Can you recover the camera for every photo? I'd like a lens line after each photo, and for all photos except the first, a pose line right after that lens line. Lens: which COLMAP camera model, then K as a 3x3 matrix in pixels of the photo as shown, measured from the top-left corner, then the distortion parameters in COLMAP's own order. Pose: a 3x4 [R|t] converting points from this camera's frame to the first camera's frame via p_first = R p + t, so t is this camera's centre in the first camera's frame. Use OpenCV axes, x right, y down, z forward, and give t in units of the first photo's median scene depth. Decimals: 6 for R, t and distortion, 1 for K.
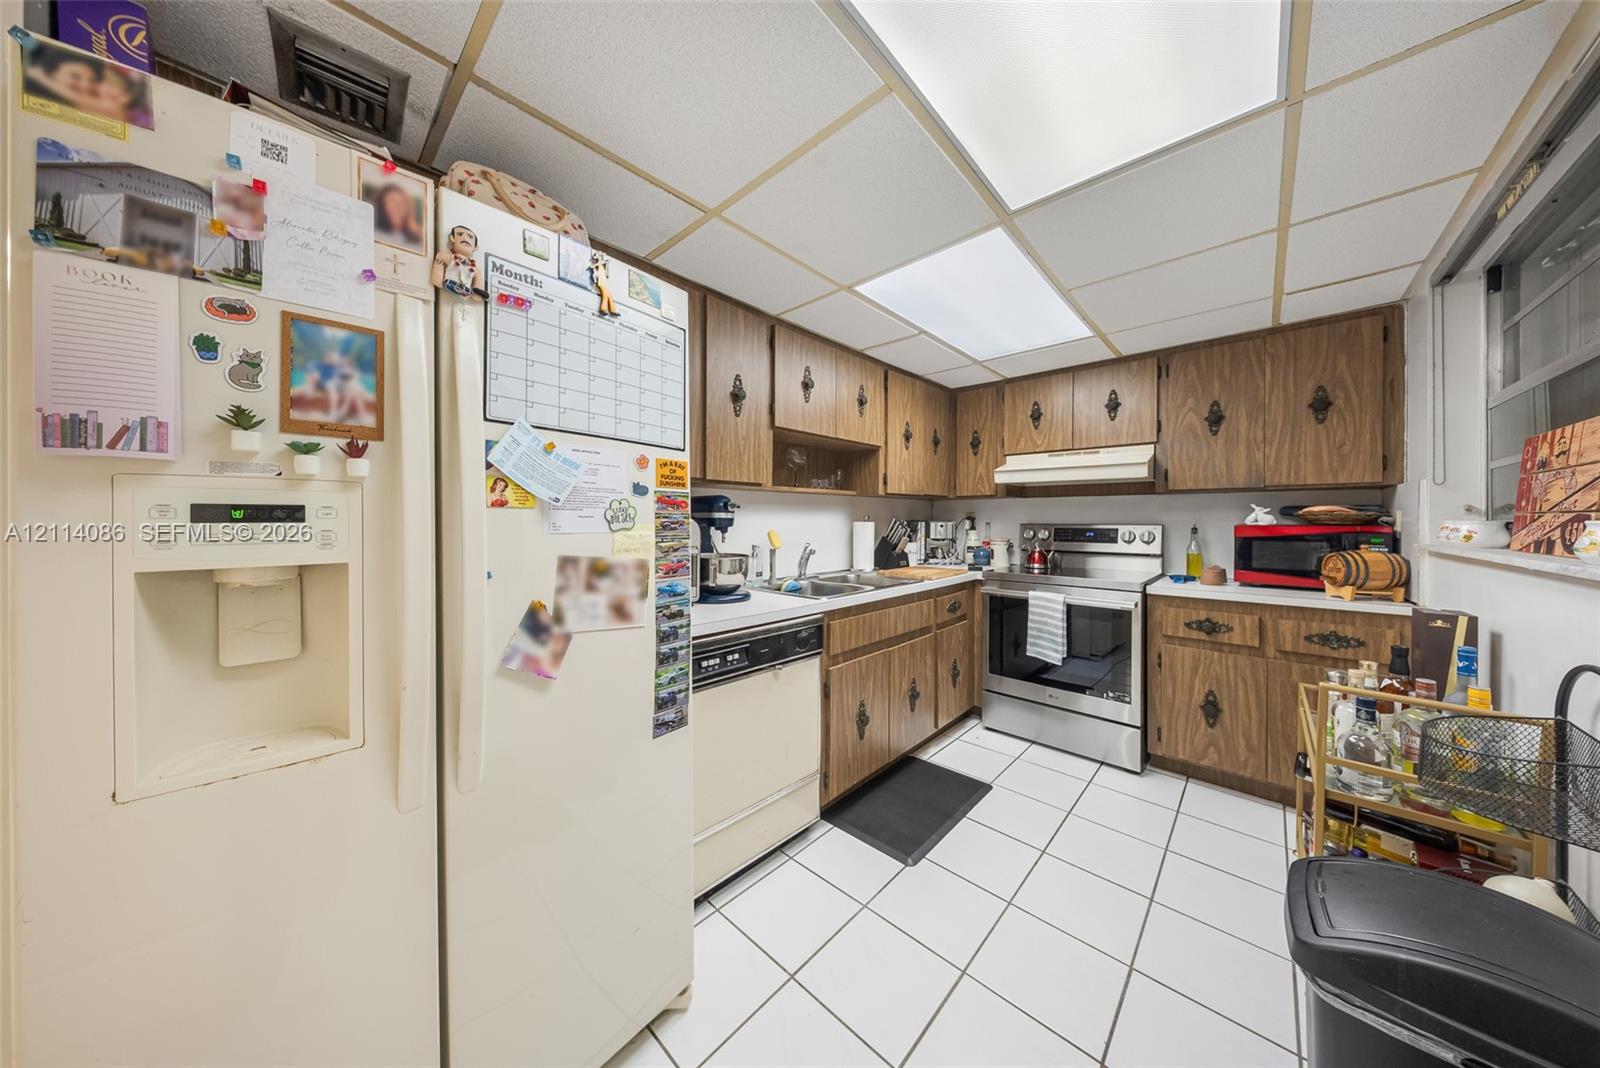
lens RADIAL K [[489.9, 0, 797.0], [0, 489.9, 522.1], [0, 0, 1]] dist [-0.006355, -0.000138]
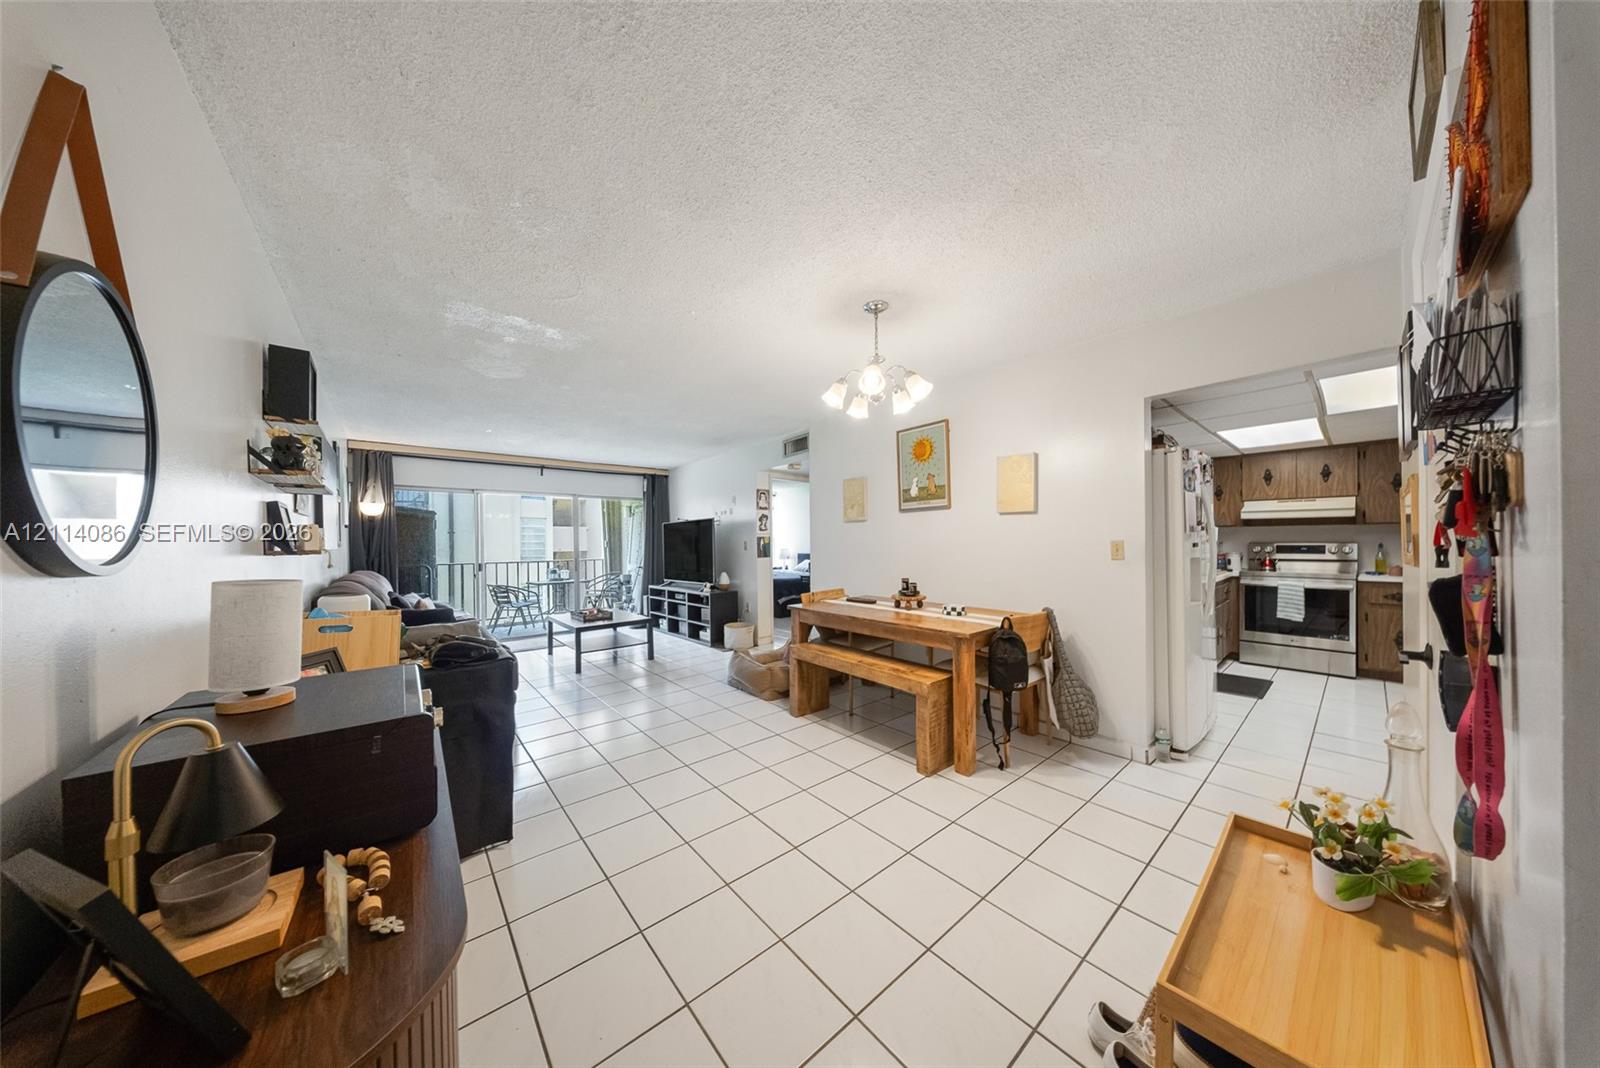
lens RADIAL K [[474.1, 0, 802.9], [0, 474.1, 545.3], [0, 0, 1]] dist [-0.000069, -0.003779]
pose [[0.994837, -0.012894, -0.100666, -1.246104], [0.013632, 0.999885, 0.006646, -0.027133], [0.100569, -0.007983, 0.994898, -1.020426]]
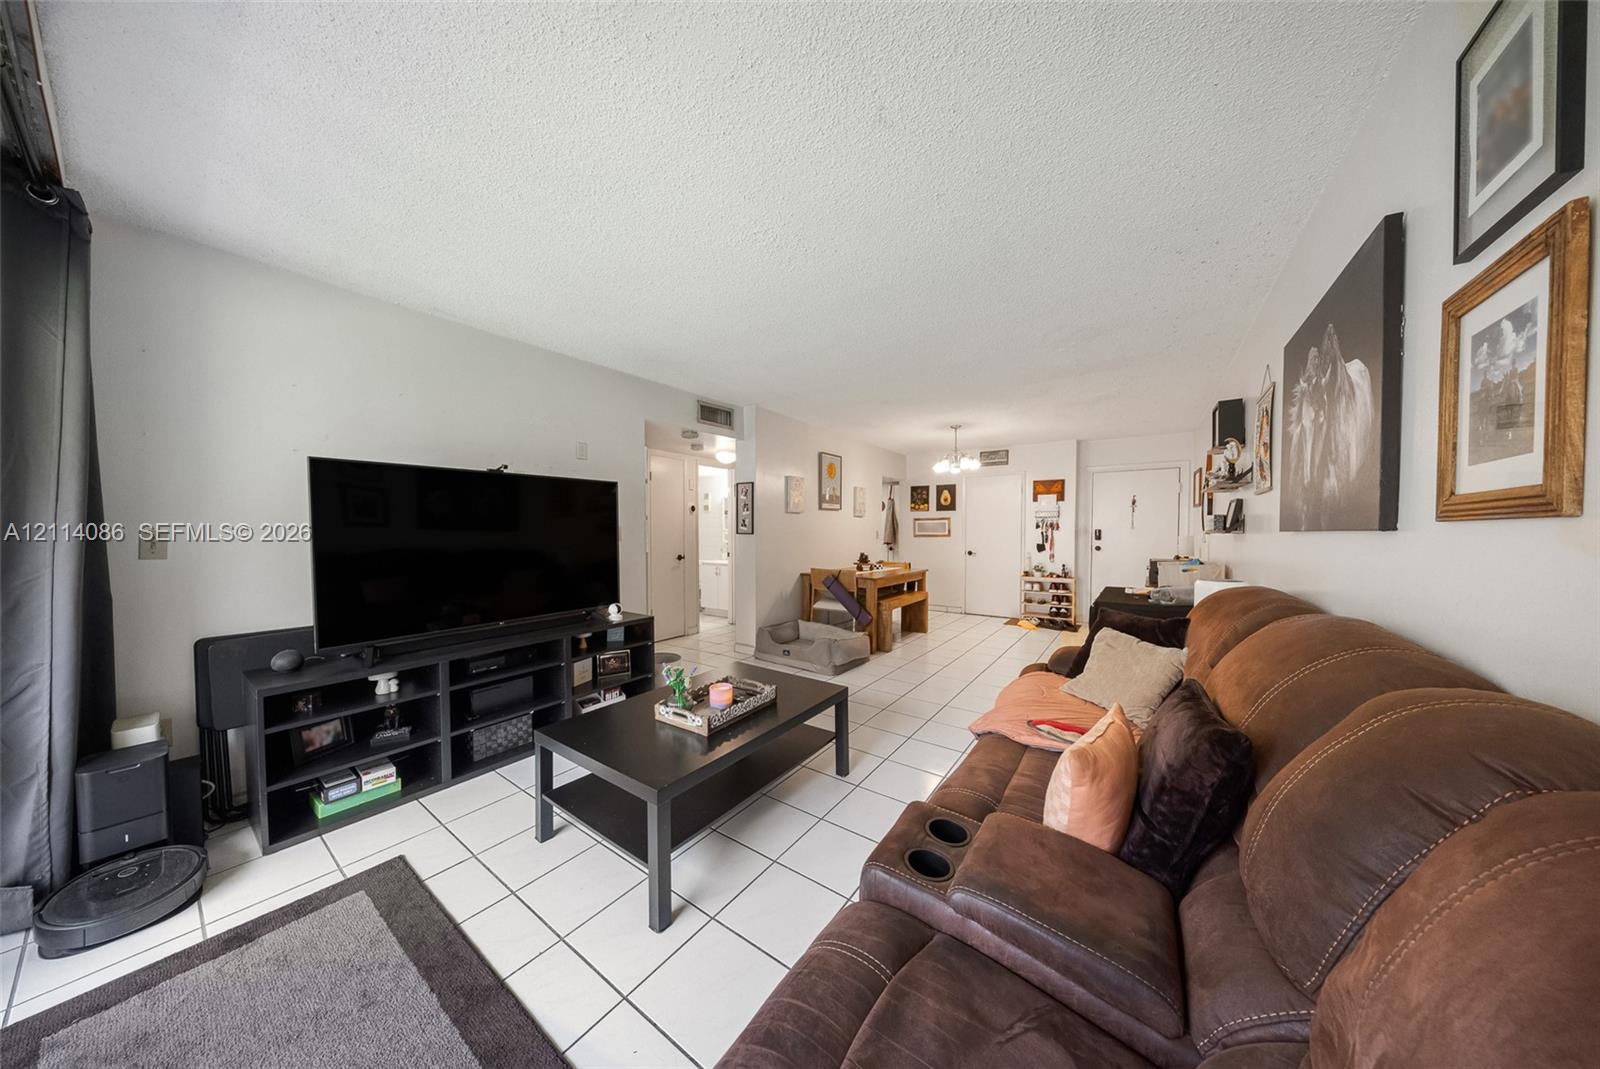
lens RADIAL K [[476.6, 0, 799.8], [0, 476.6, 540.9], [0, 0, 1]] dist [-0.000206, -0.000019]
pose [[-0.141281, -0.022745, 0.989708, -3.523513], [-0.001199, 0.999739, 0.022804, -0.024944], [-0.989969, 0.002036, -0.141271, 1.218035]]
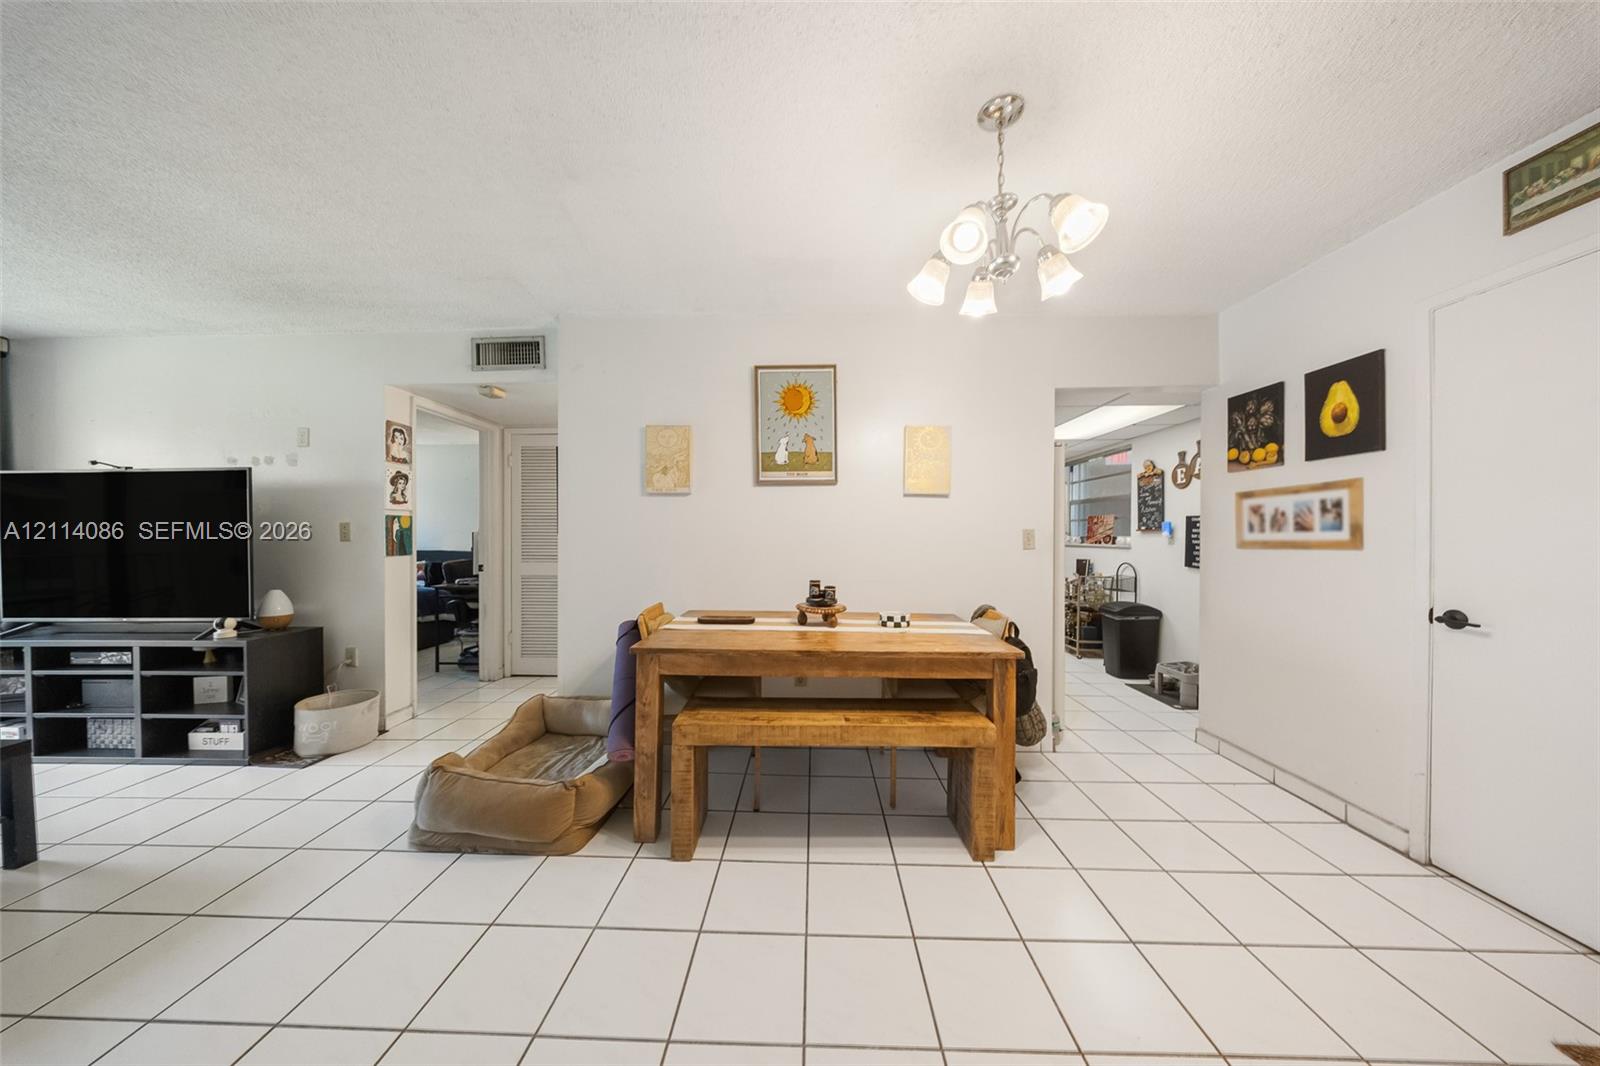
lens RADIAL K [[486.9, 0, 799.1], [0, 486.9, 538.4], [0, 0, 1]] dist [-0.001259, -0.000243]
pose [[0.739474, -0.002977, 0.673178, -1.815252], [-0.001223, 0.999983, 0.005766, -0.004237], [-0.673184, -0.005087, 0.739458, -0.229773]]
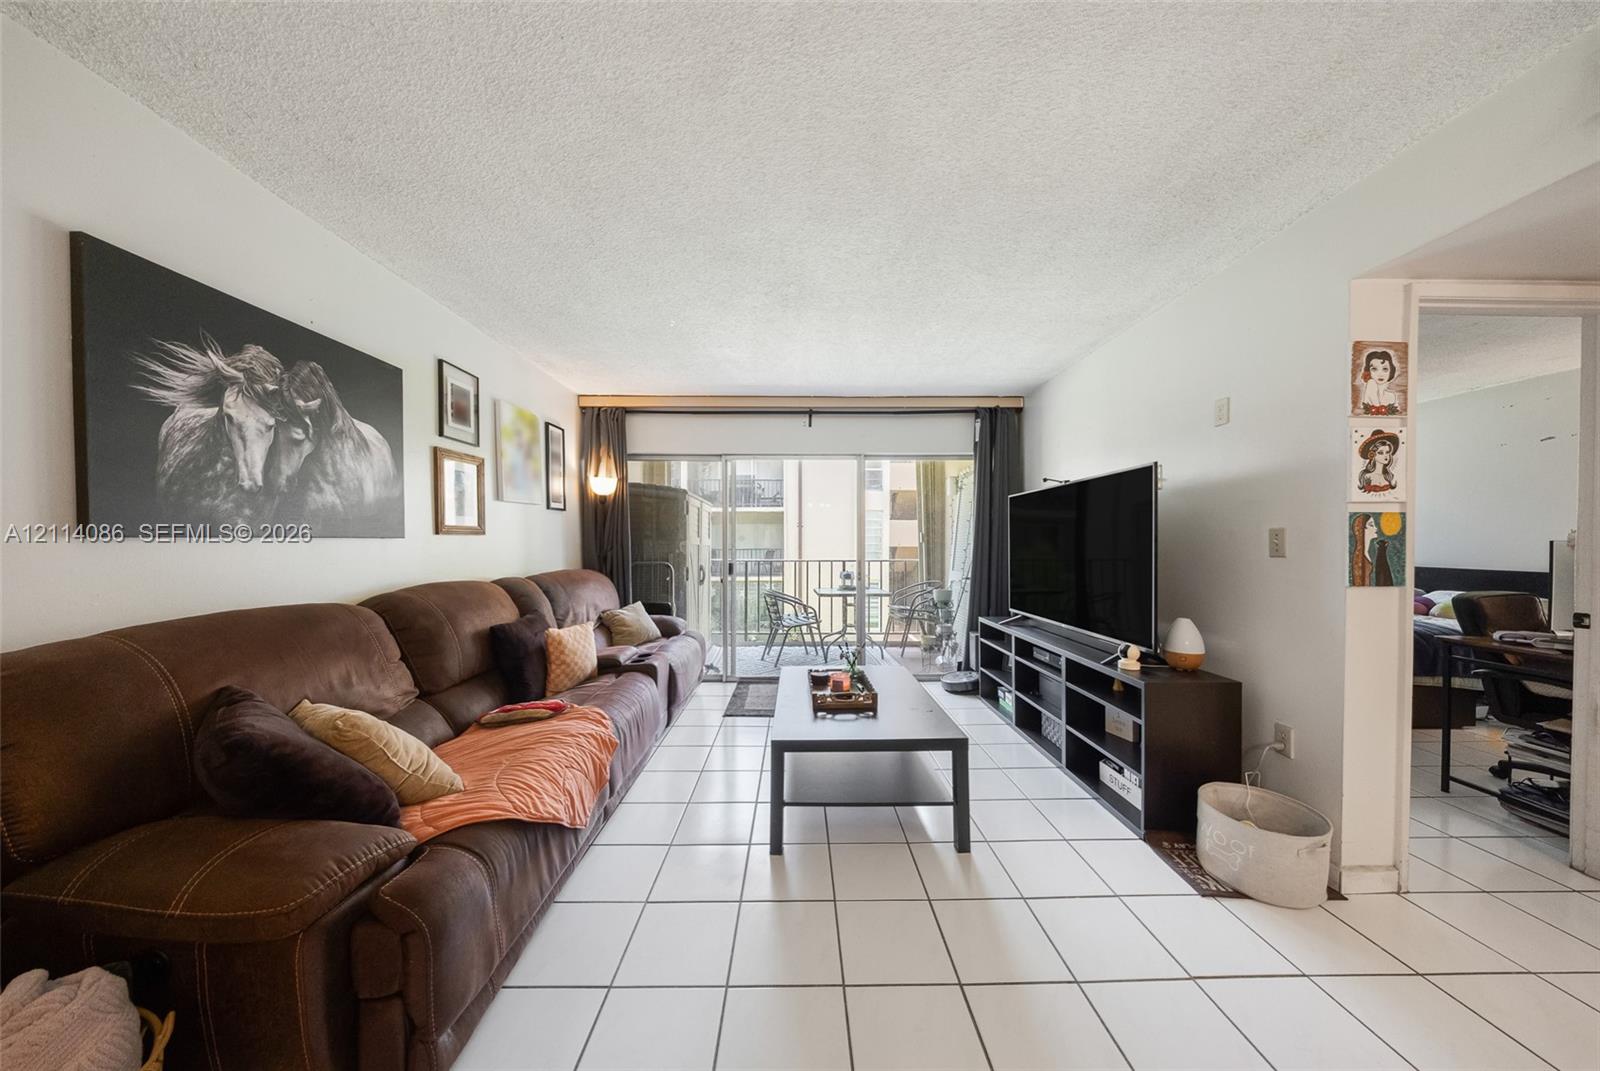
lens RADIAL K [[490.0, 0, 799.4], [0, 490.0, 547.4], [0, 0, 1]] dist [-0.004822, -0.000108]
pose [[0.694876, 0.008957, -0.719073, -1.804627], [0.001473, 0.999903, 0.013879, -0.017351], [0.719128, -0.010703, 0.694796, 0.396081]]
